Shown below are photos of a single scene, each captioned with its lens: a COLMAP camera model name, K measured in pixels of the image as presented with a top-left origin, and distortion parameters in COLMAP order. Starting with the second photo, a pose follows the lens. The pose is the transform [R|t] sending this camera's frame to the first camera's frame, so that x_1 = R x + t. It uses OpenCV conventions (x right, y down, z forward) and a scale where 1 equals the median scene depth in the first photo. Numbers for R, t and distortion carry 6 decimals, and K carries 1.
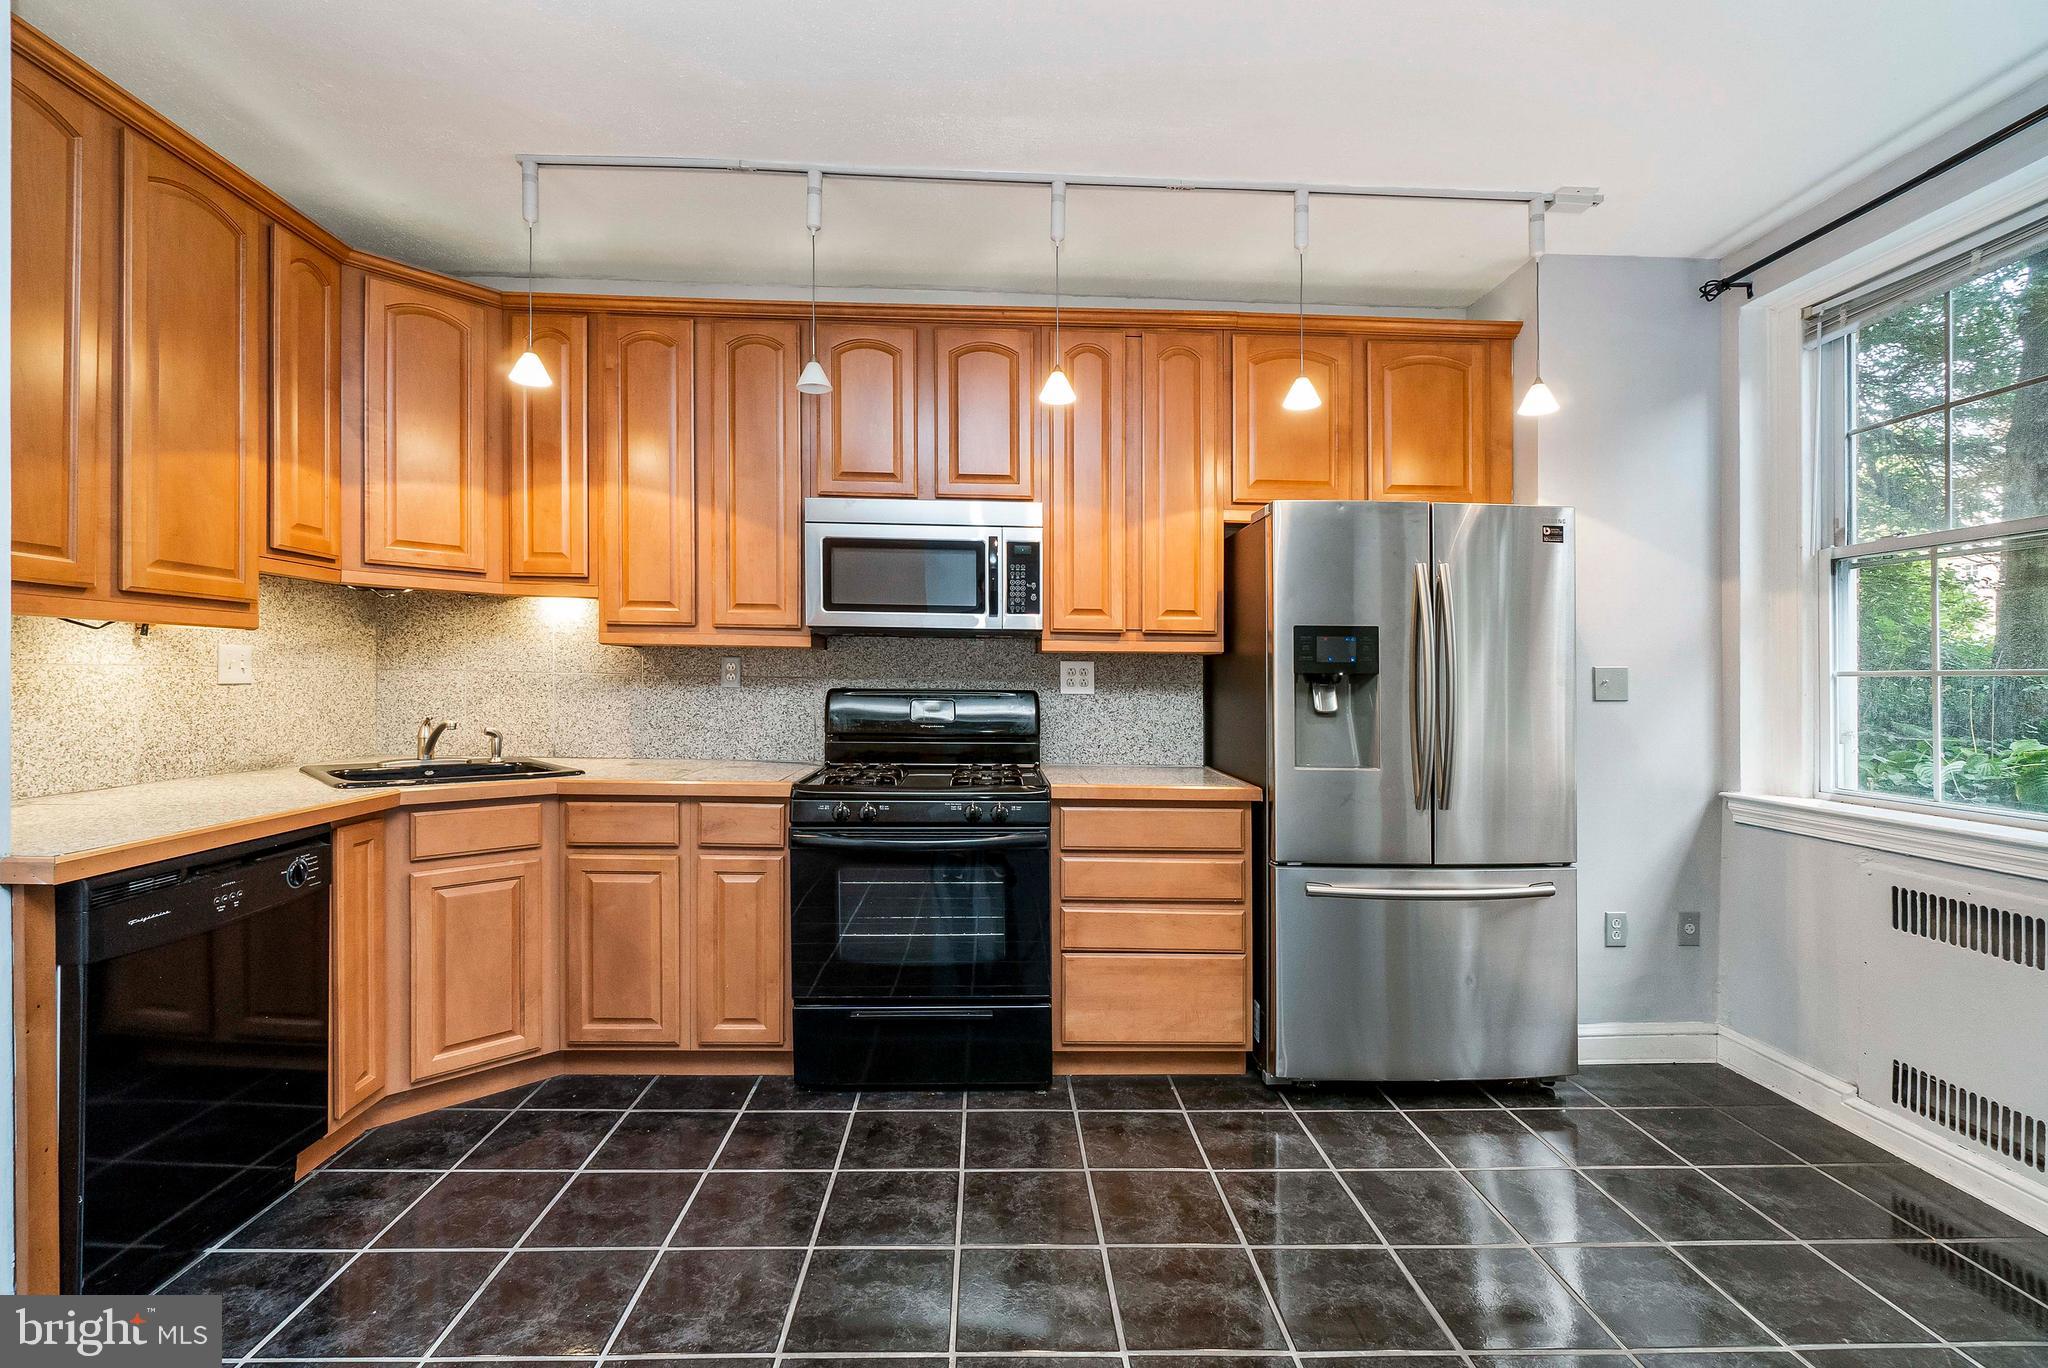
lens RADIAL K [[908.0, 0, 1020.8], [0, 908.0, 669.6], [0, 0, 1]] dist [-0.001284, 0.000133]
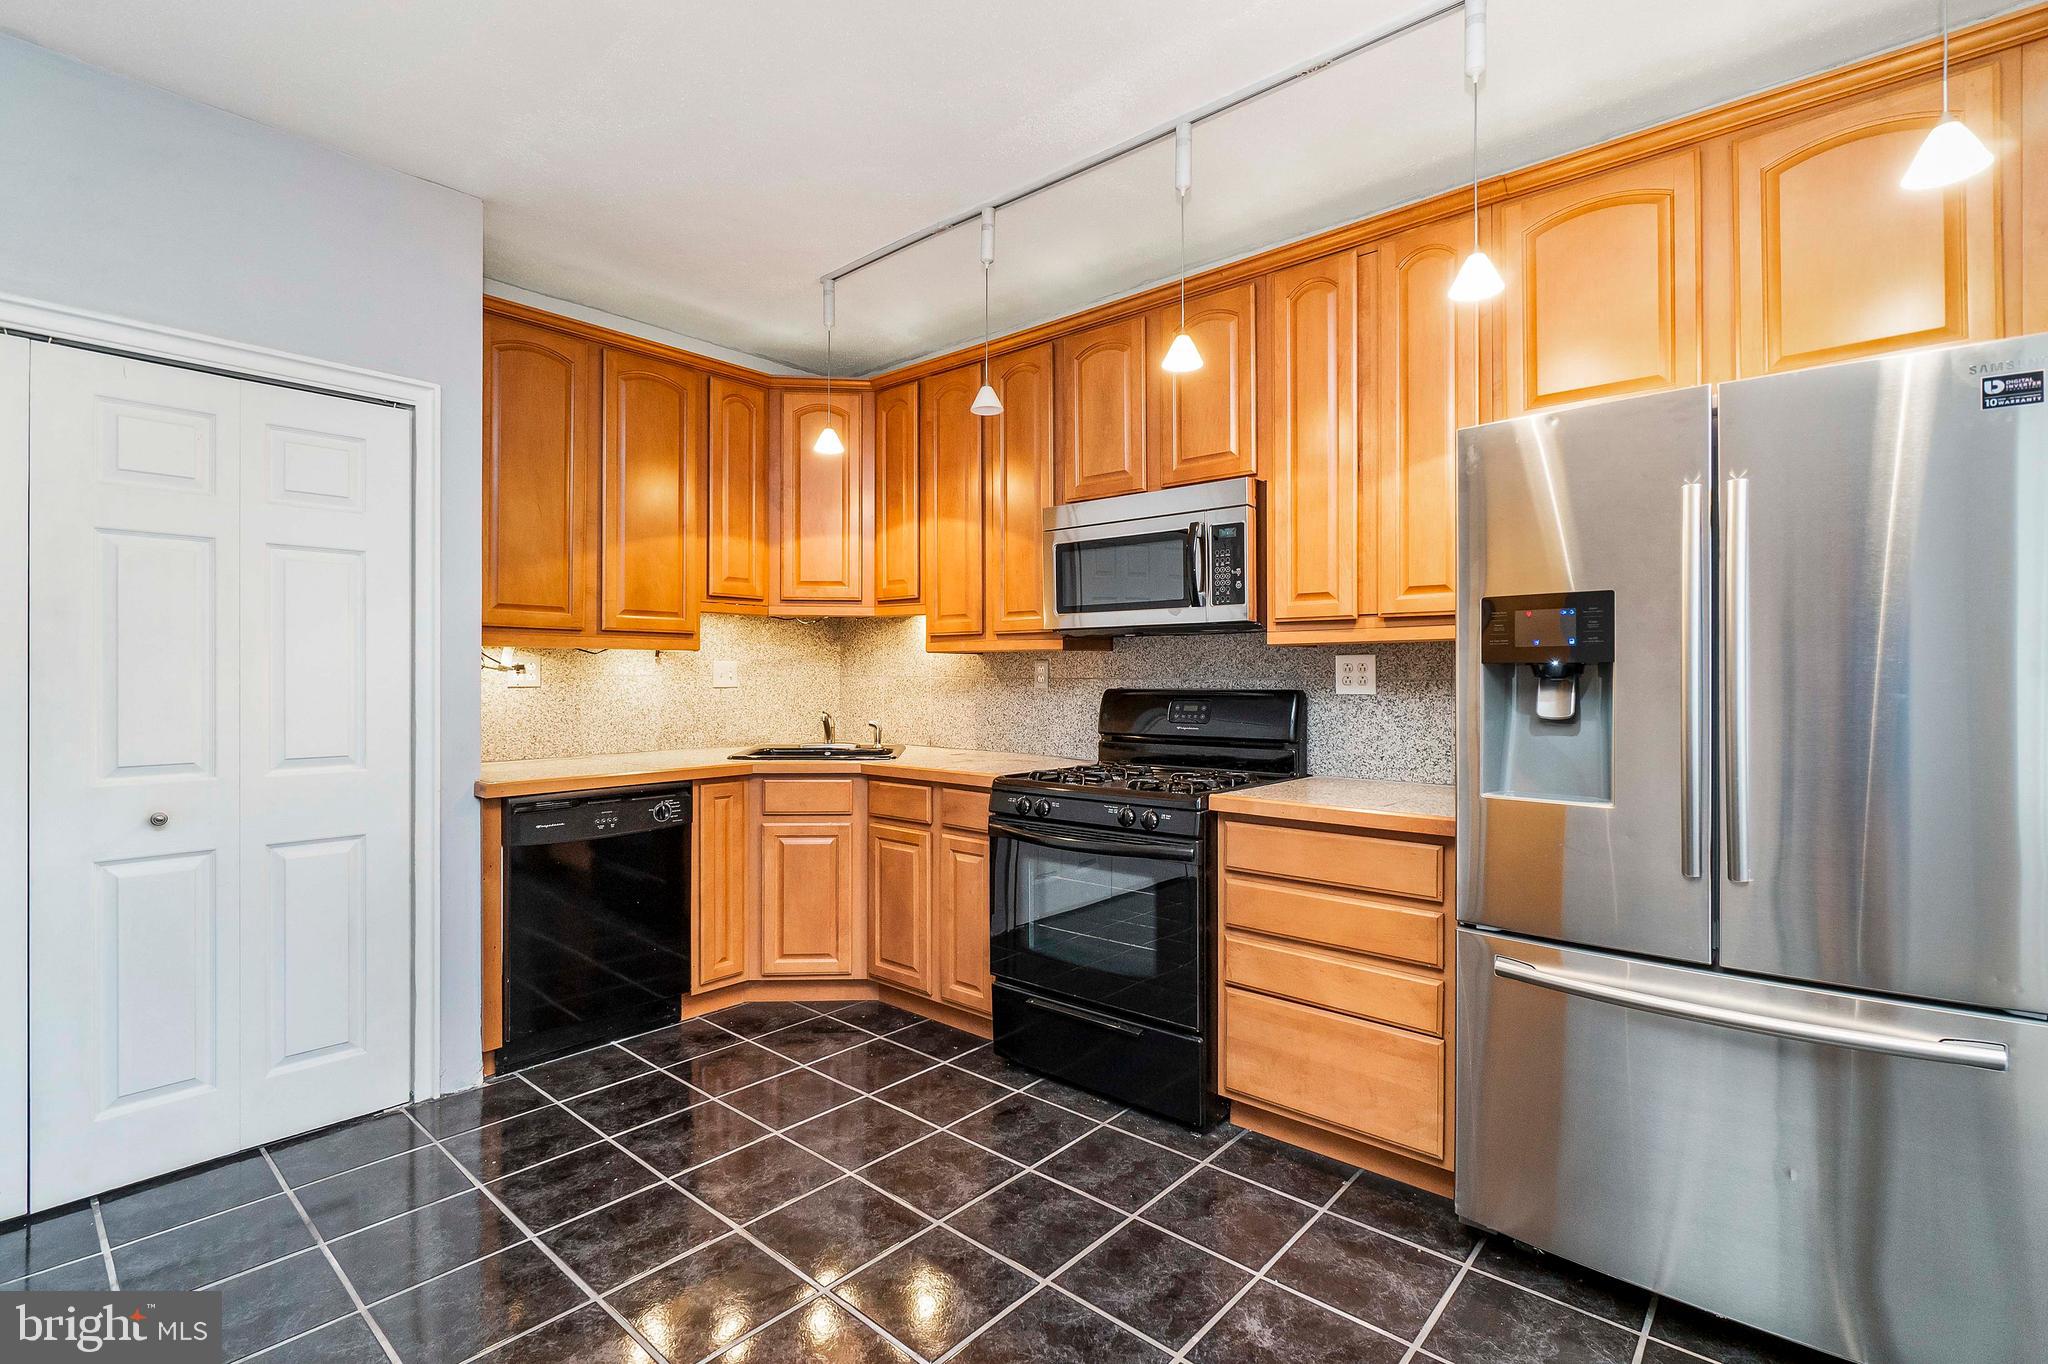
lens RADIAL K [[942.4, 0, 1042.8], [0, 942.4, 673.0], [0, 0, 1]] dist [-0.001216, 0.000317]
pose [[0.733659, -0.016707, -0.679313, 0.557159], [0.015864, 0.999846, -0.007458, 0.011796], [0.679333, -0.005305, 0.733811, 0.213890]]
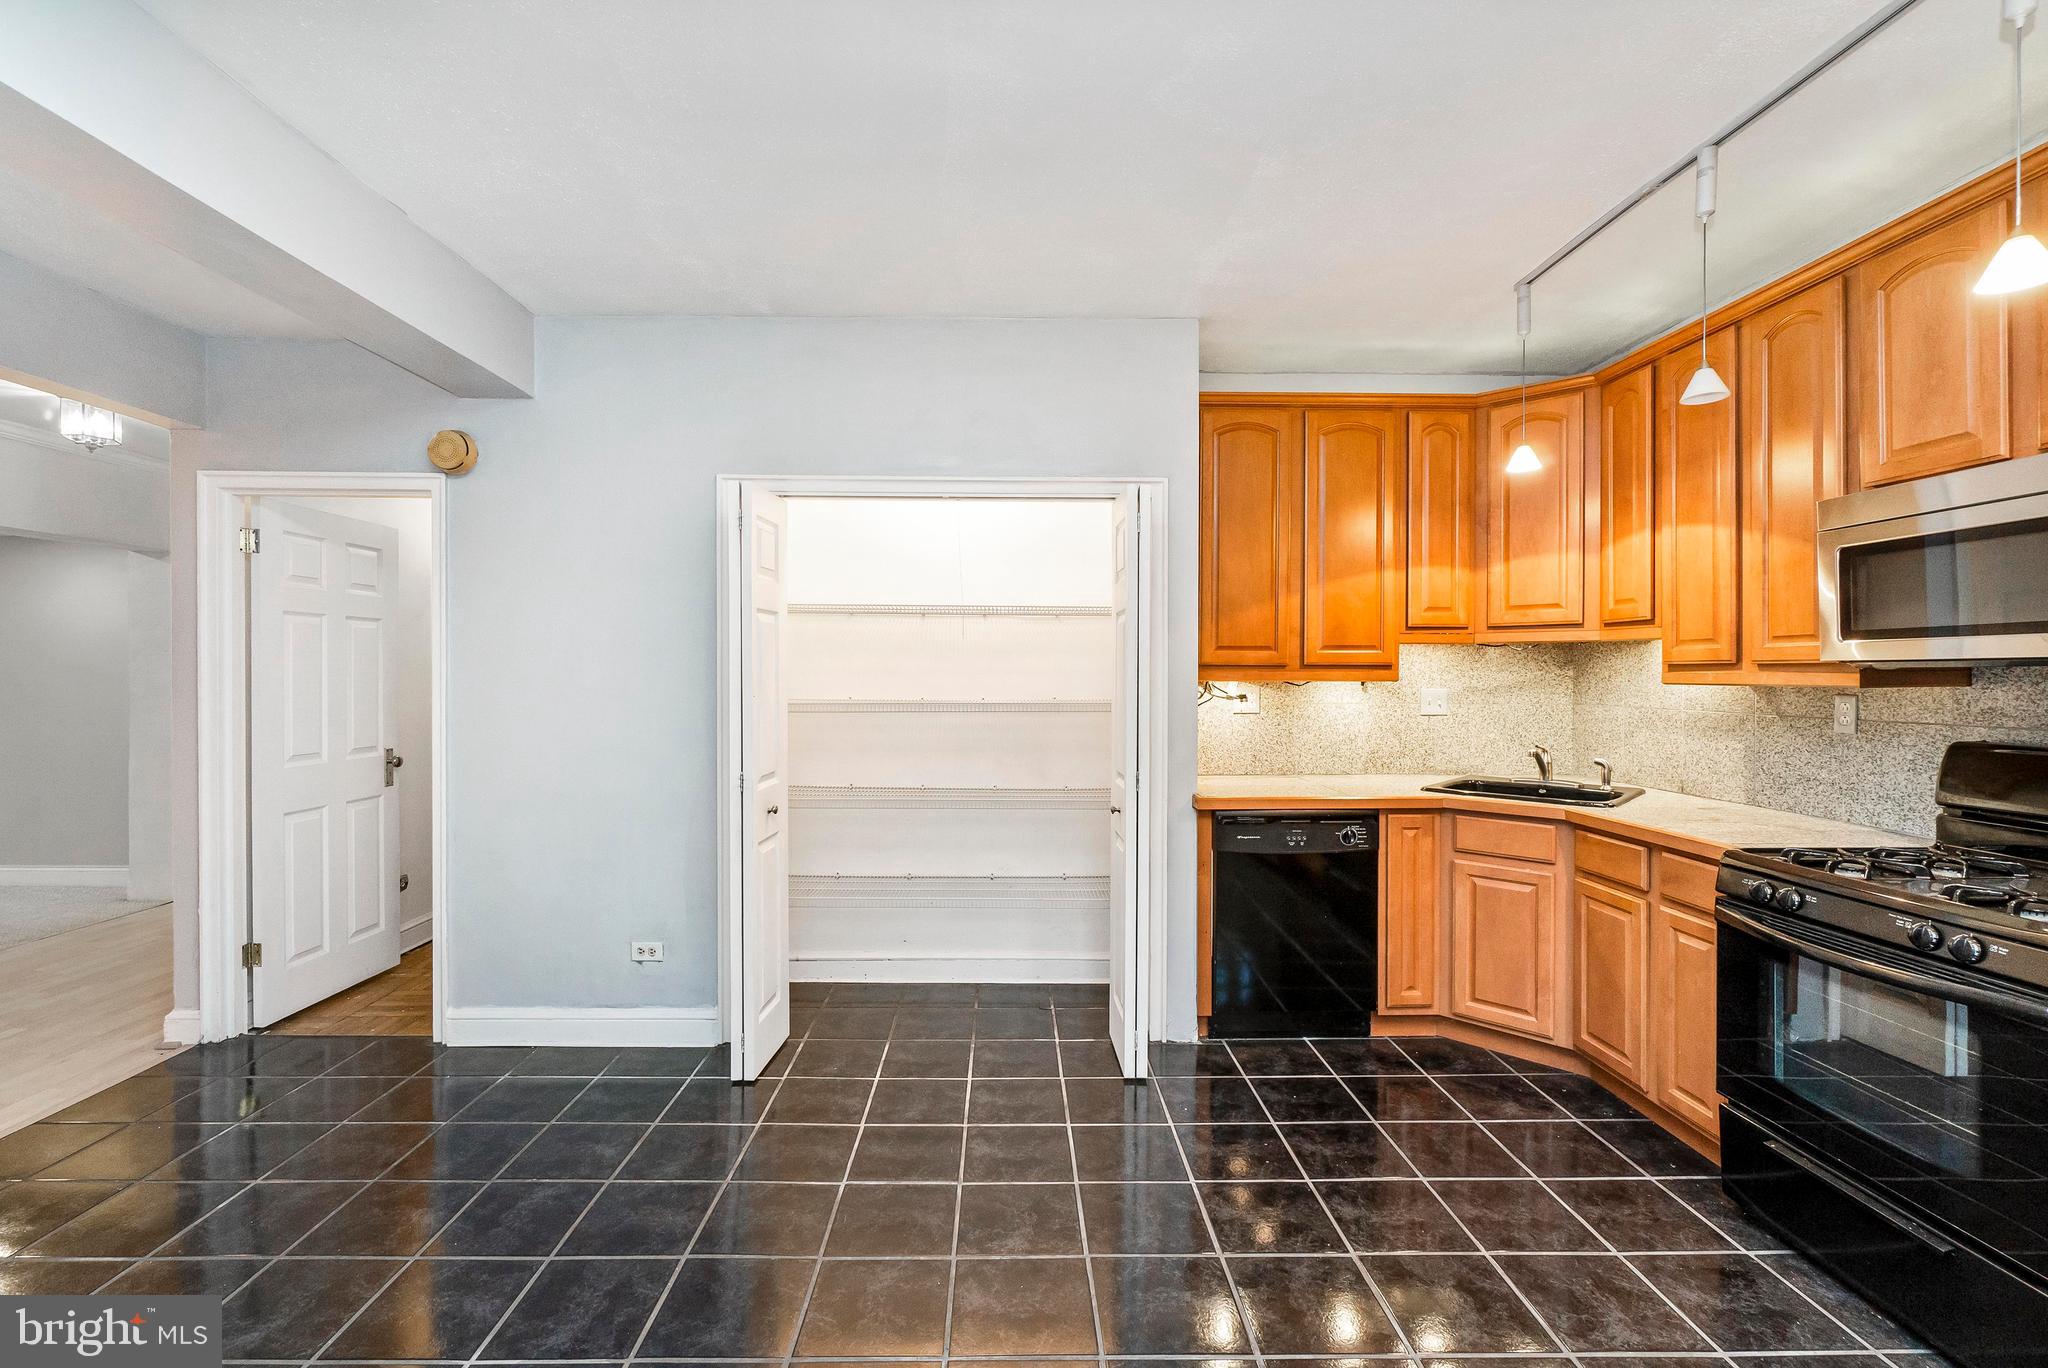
lens RADIAL K [[918.7, 0, 1018.1], [0, 918.7, 675.9], [0, 0, 1]] dist [0.000856, 0.000918]
pose [[-0.019622, -0.013331, -0.999719, 0.646805], [0.008291, 0.999875, -0.013496, -0.033090], [0.999773, -0.008554, -0.019509, 0.339029]]
